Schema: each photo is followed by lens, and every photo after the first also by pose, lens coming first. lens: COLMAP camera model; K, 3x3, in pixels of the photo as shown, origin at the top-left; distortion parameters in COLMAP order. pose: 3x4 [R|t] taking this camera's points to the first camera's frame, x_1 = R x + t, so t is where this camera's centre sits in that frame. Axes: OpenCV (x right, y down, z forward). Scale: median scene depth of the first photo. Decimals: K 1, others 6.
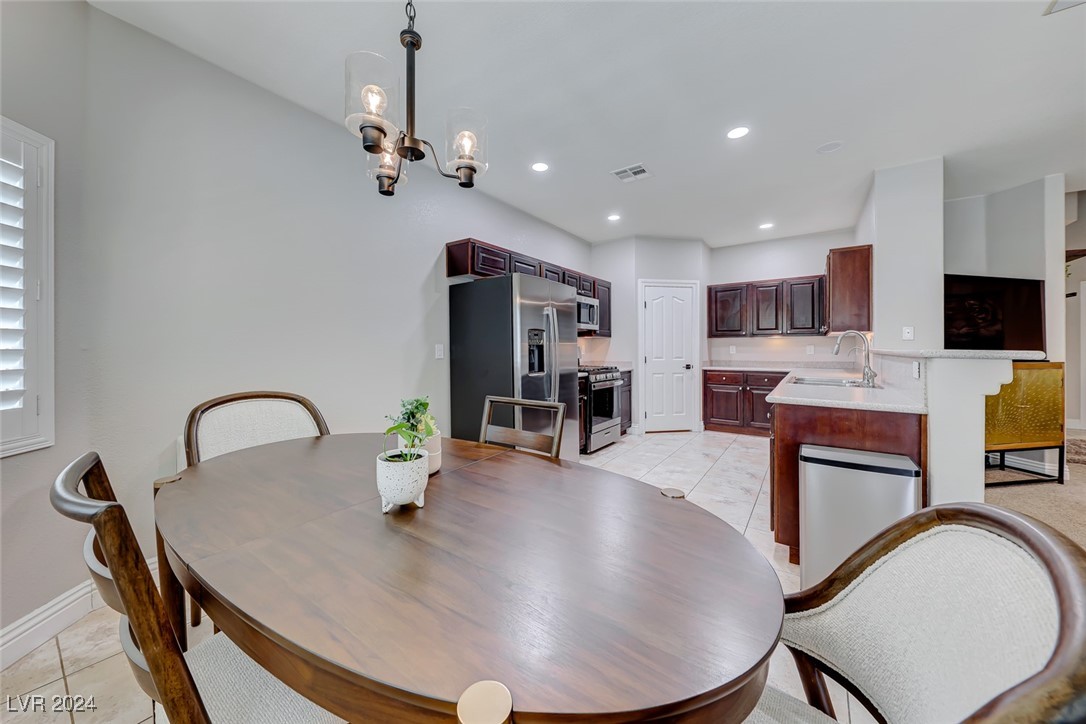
lens RADIAL K [[381.2, 0, 538.2], [0, 381.2, 348.3], [0, 0, 1]] dist [0.000353, -0.002900]
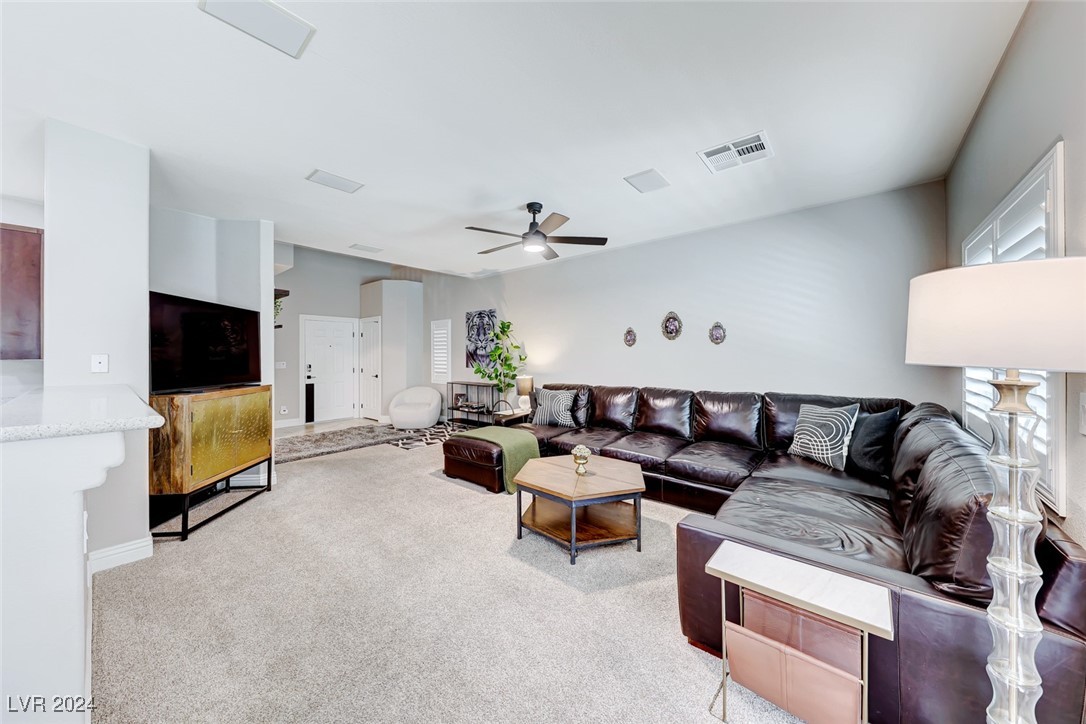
lens RADIAL K [[373.1, 0, 540.7], [0, 373.1, 354.5], [0, 0, 1]] dist [0.010331, -0.005830]
pose [[0.072163, -0.000730, 0.997393, 0.254192], [0.003988, 0.999992, 0.000444, -0.044651], [-0.997385, 0.003946, 0.072165, 0.074671]]
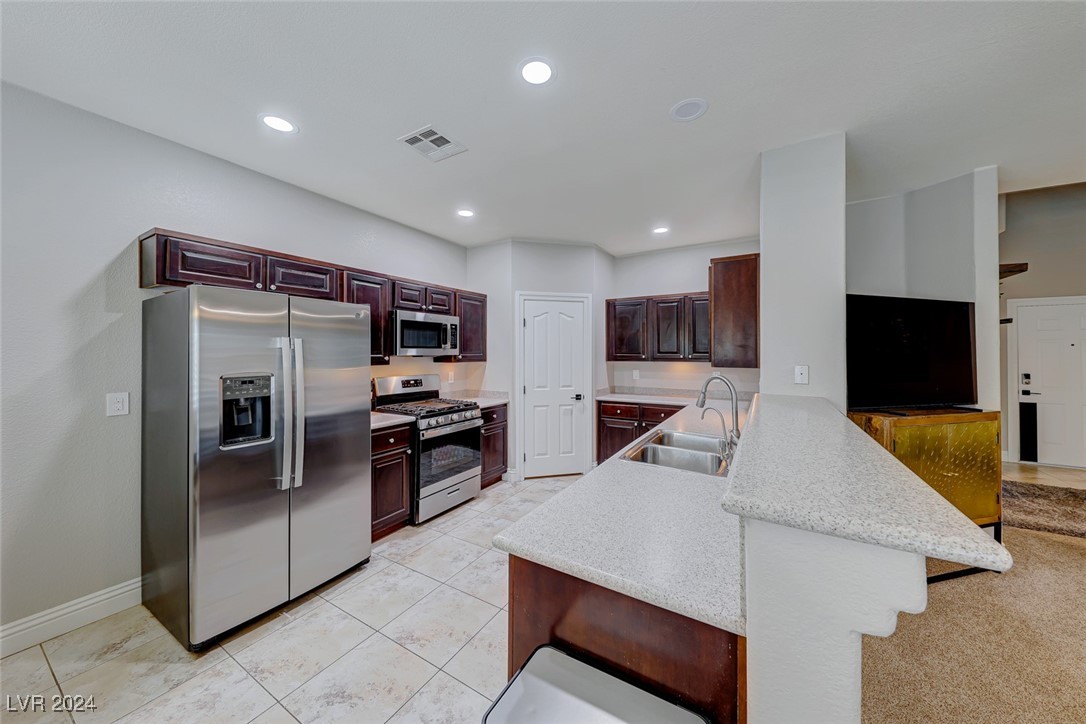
lens RADIAL K [[370.8, 0, 544.0], [0, 370.8, 348.7], [0, 0, 1]] dist [0.009694, -0.003636]
pose [[0.996565, 0.001049, 0.082805, 0.347913], [-0.000233, 0.999951, -0.009863, -0.067905], [-0.082812, 0.009810, 0.996517, 0.271836]]
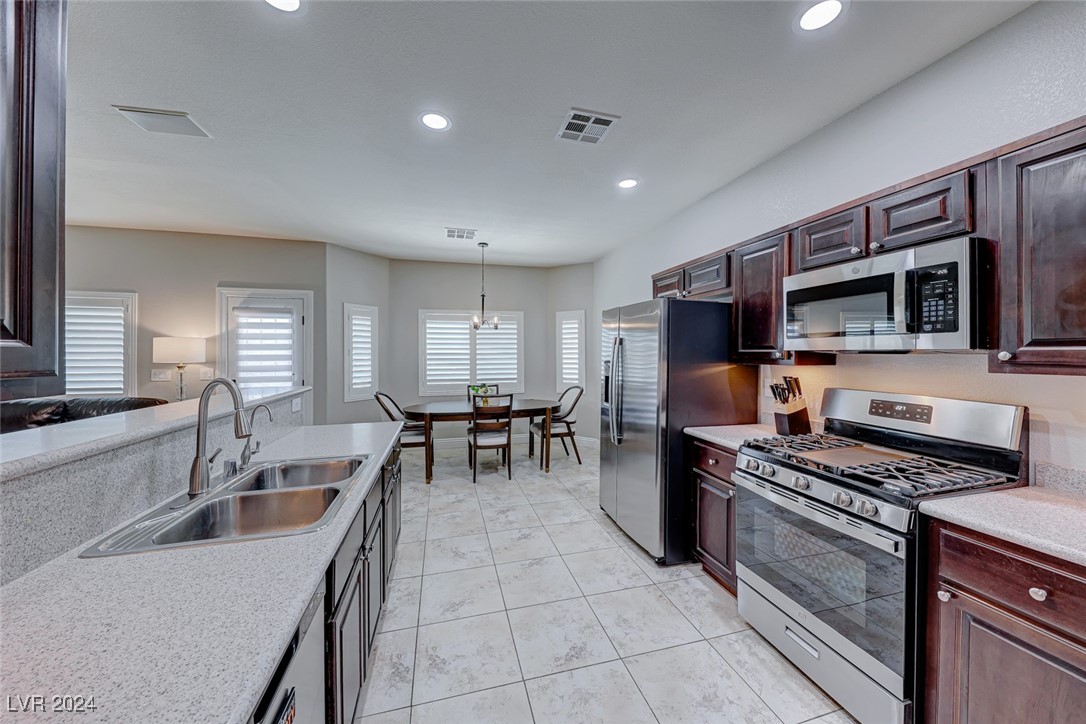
lens RADIAL K [[389.8, 0, 546.6], [0, 389.8, 354.6], [0, 0, 1]] dist [0.011736, -0.004413]
pose [[-0.639127, 0.006455, -0.769074, 0.719461], [0.003252, 0.999979, 0.005691, -0.059579], [0.769094, 0.001137, -0.639134, 1.217780]]
